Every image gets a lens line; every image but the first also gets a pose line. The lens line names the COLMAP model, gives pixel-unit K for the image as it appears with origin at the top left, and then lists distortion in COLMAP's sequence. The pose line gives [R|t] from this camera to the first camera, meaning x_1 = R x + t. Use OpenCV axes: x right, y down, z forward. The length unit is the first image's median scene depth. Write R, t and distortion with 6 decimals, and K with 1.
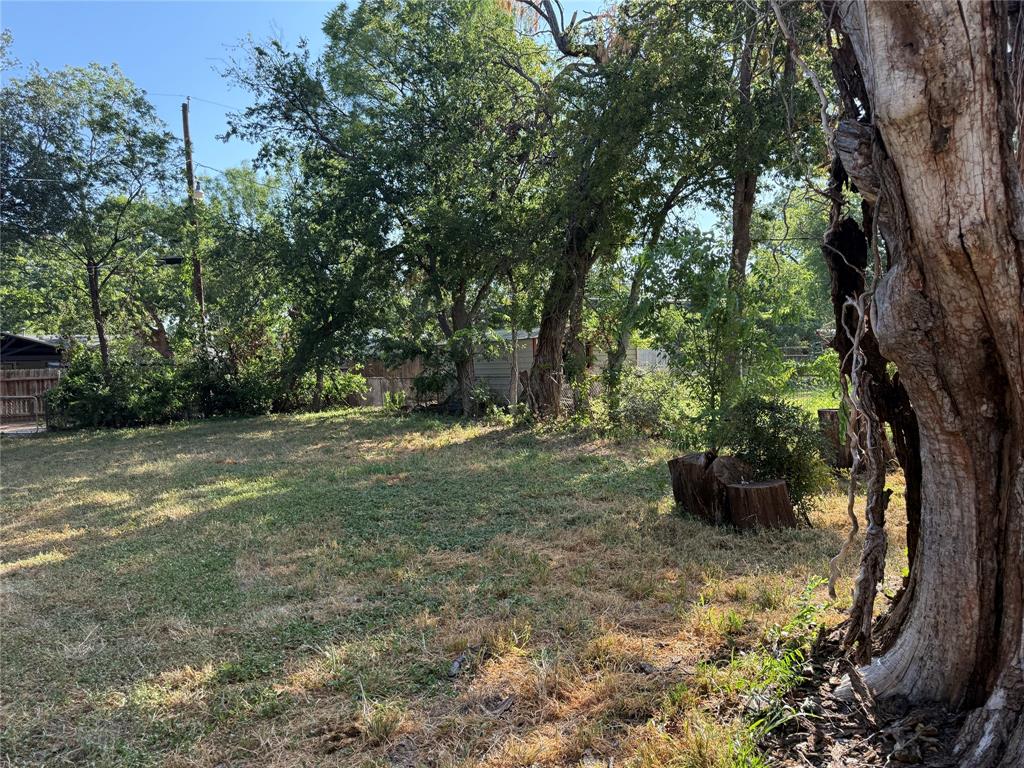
lens RADIAL K [[727.6, 0, 508.8], [0, 727.6, 382.6], [0, 0, 1]] dist [0.071603, -0.086939]
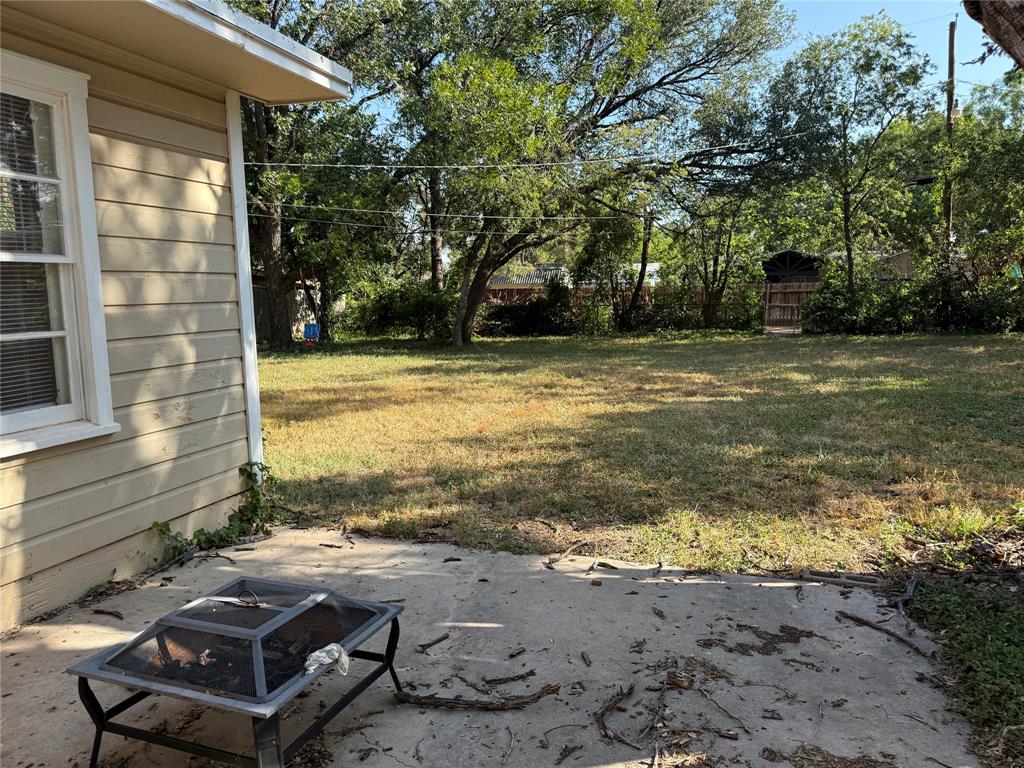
lens RADIAL K [[727.6, 0, 510.7], [0, 727.6, 391.5], [0, 0, 1]] dist [0.071603, -0.086939]
pose [[0.550967, 0.136473, -0.823292, 0.144062], [-0.029639, 0.989116, 0.144125, -0.001456], [0.834000, -0.055006, 0.549015, -0.105319]]
